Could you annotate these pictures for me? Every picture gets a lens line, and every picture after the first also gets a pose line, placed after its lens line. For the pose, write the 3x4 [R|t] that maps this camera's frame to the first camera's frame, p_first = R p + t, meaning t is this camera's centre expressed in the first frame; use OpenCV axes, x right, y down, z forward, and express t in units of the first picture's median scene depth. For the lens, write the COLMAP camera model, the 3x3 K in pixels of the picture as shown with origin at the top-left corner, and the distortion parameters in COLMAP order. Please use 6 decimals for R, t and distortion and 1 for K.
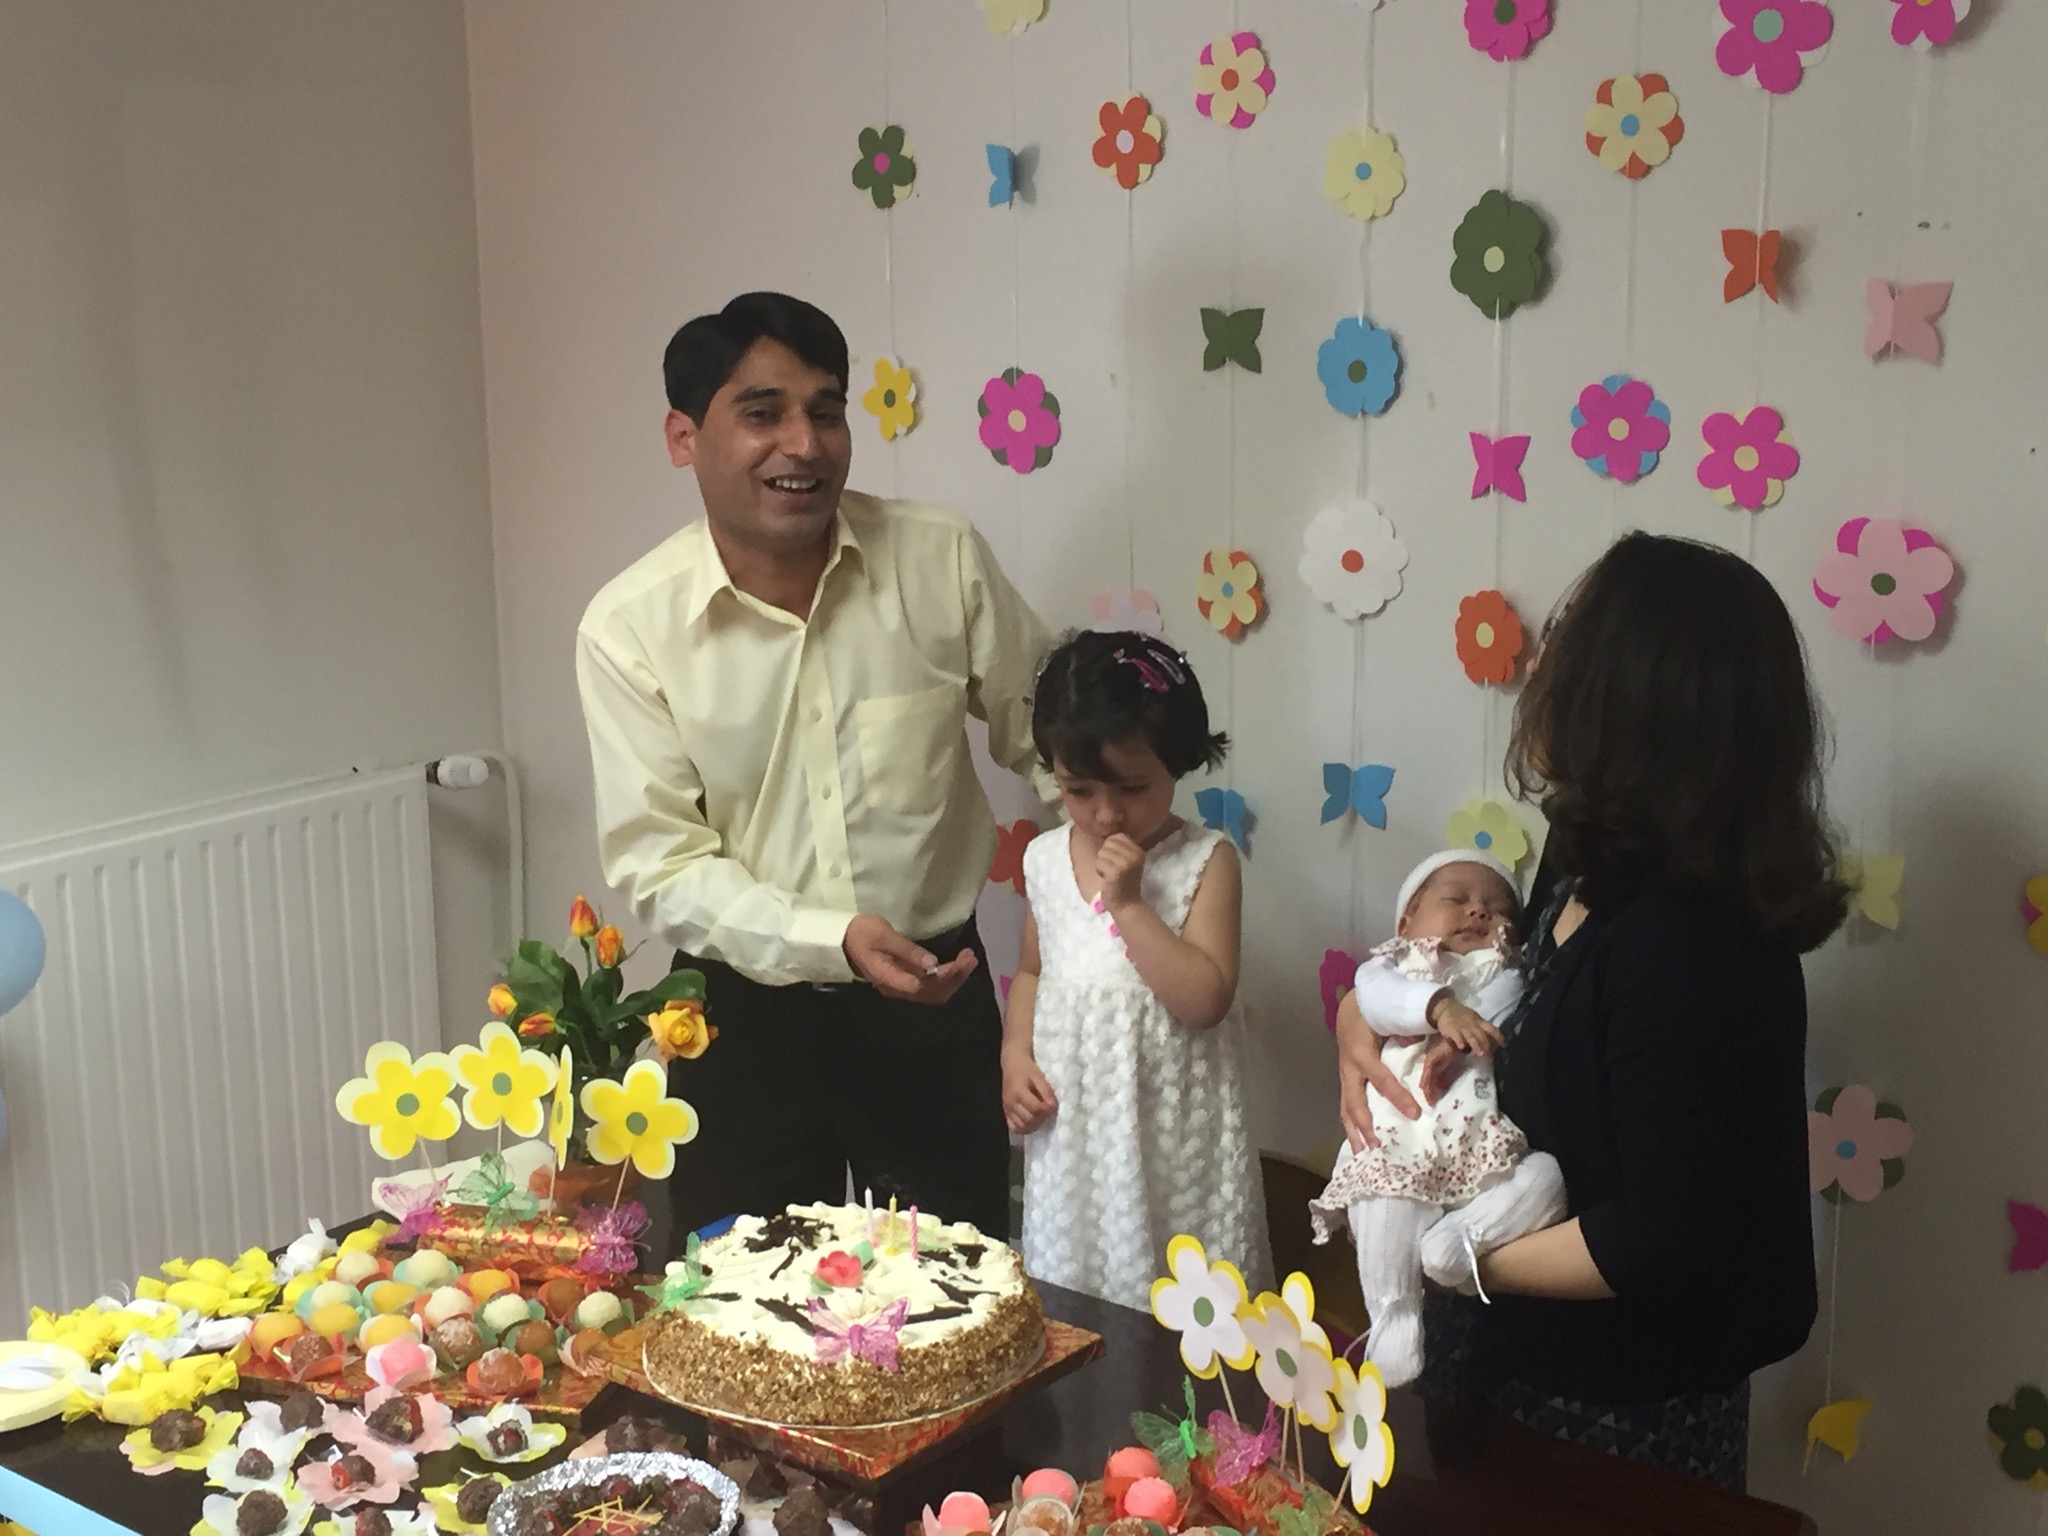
lens RADIAL K [[2990.2, 0, 1008.4], [0, 2990.2, 778.0], [0, 0, 1]] dist [0.060933, 0.000000]
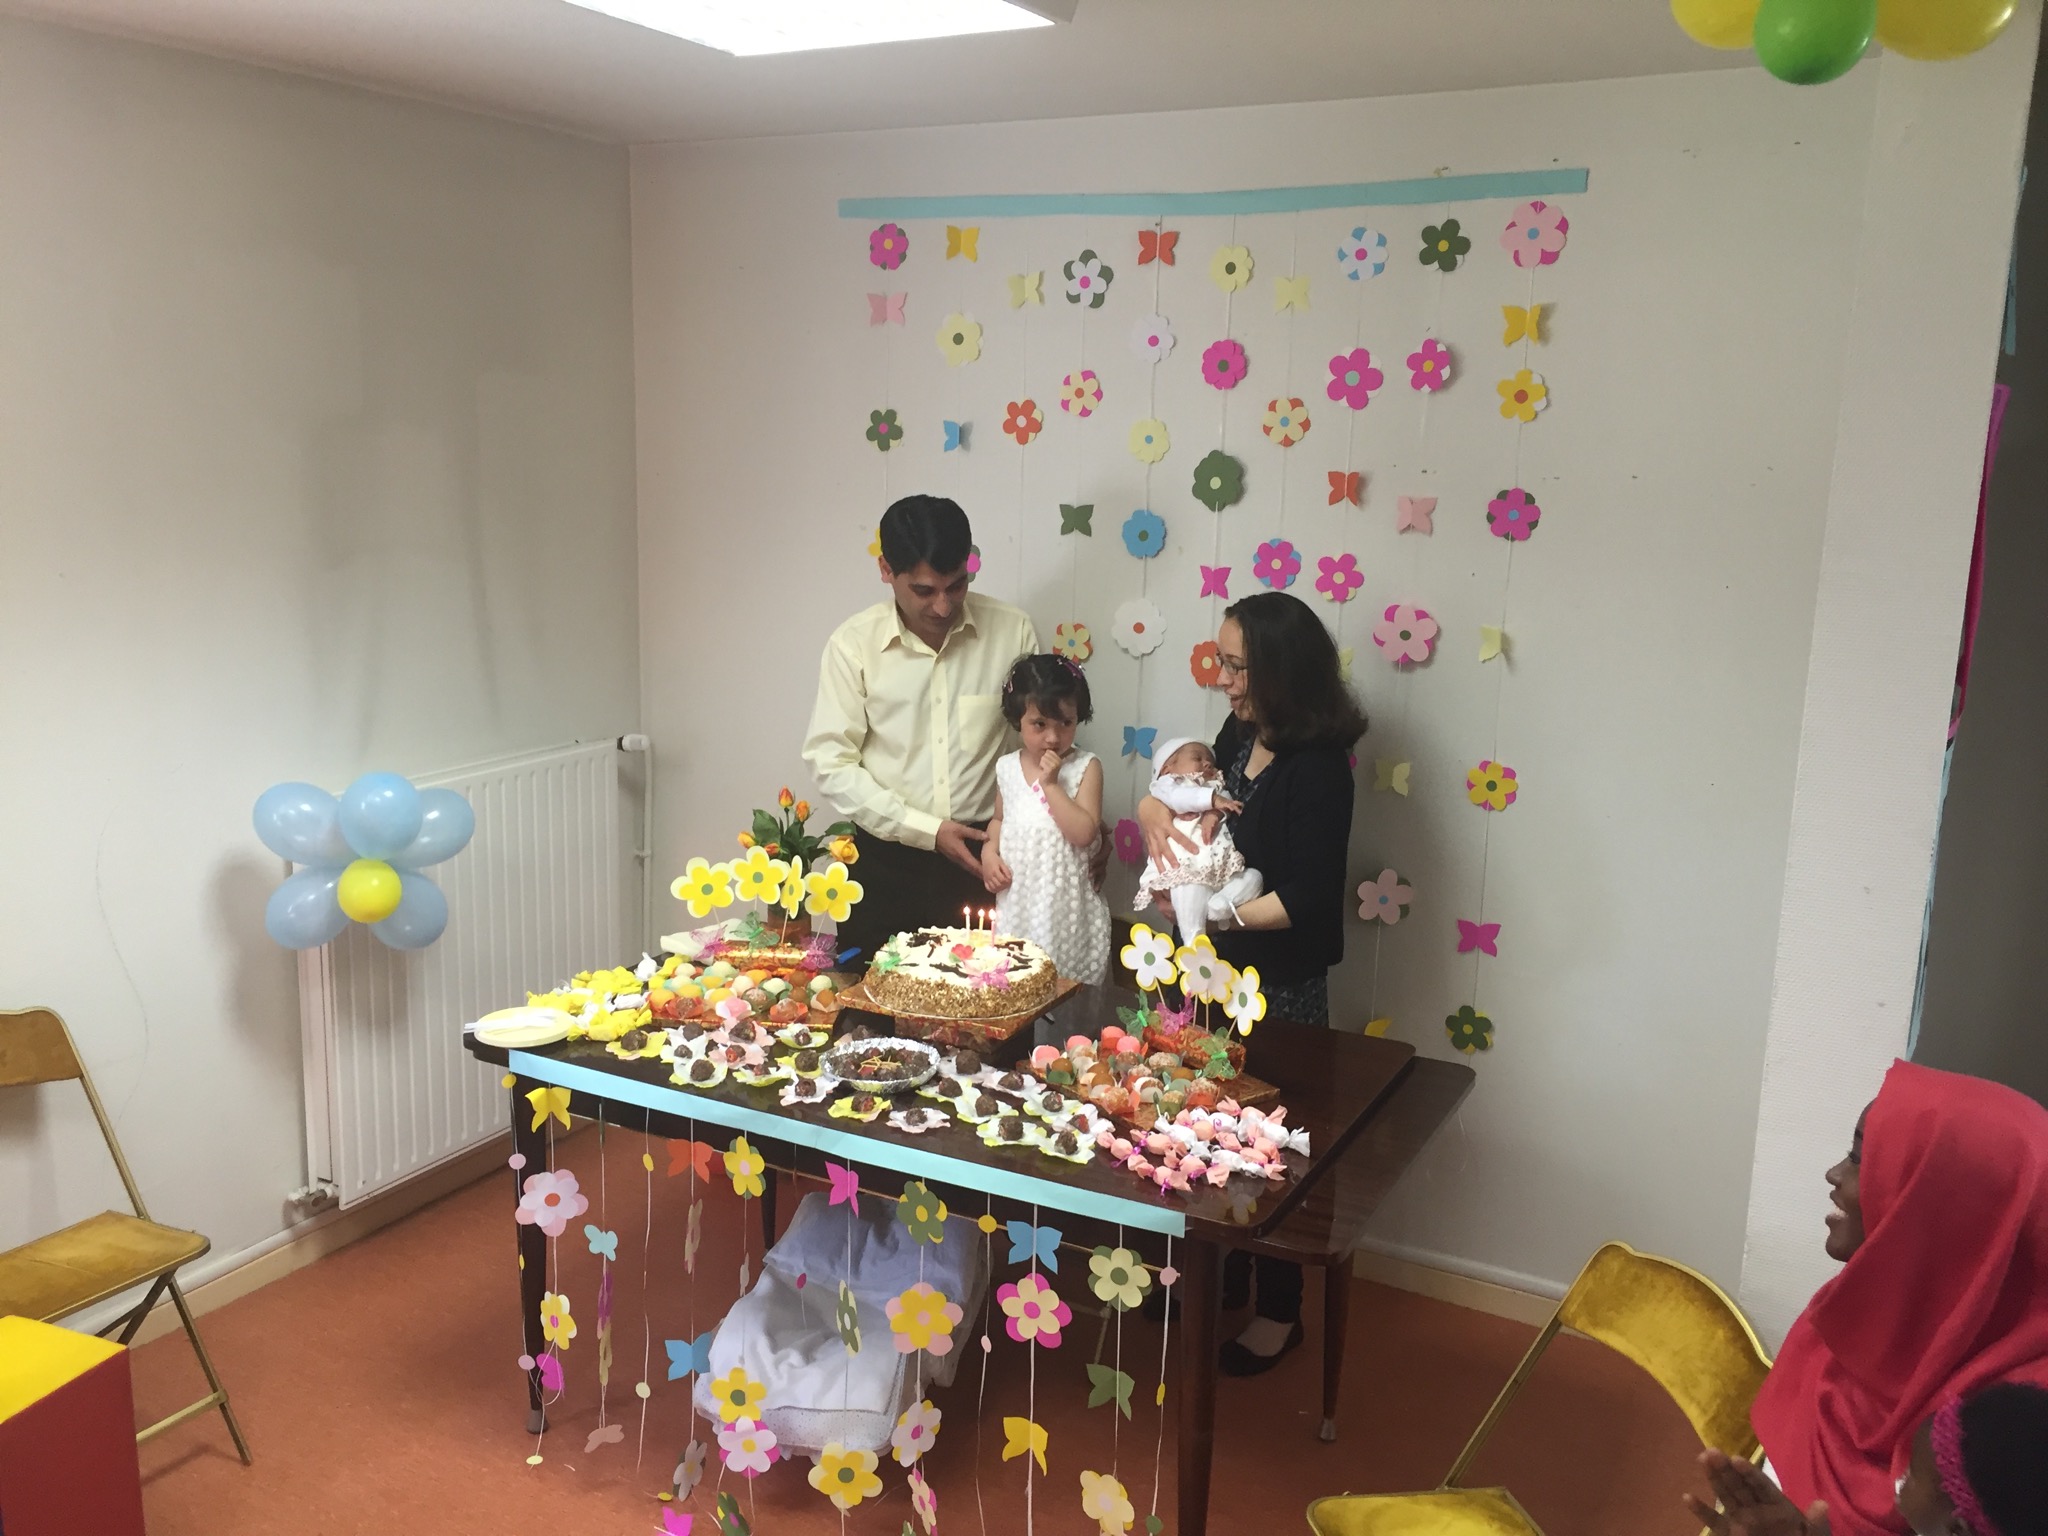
lens RADIAL K [[1765.4, 0, 1021.1], [0, 1765.4, 771.2], [0, 0, 1]] dist [0.072205, -0.111289]
pose [[0.978458, -0.002755, 0.206427, -0.238296], [0.007686, 0.999704, -0.023089, 0.059338], [-0.206303, 0.024178, 0.978189, -0.189734]]
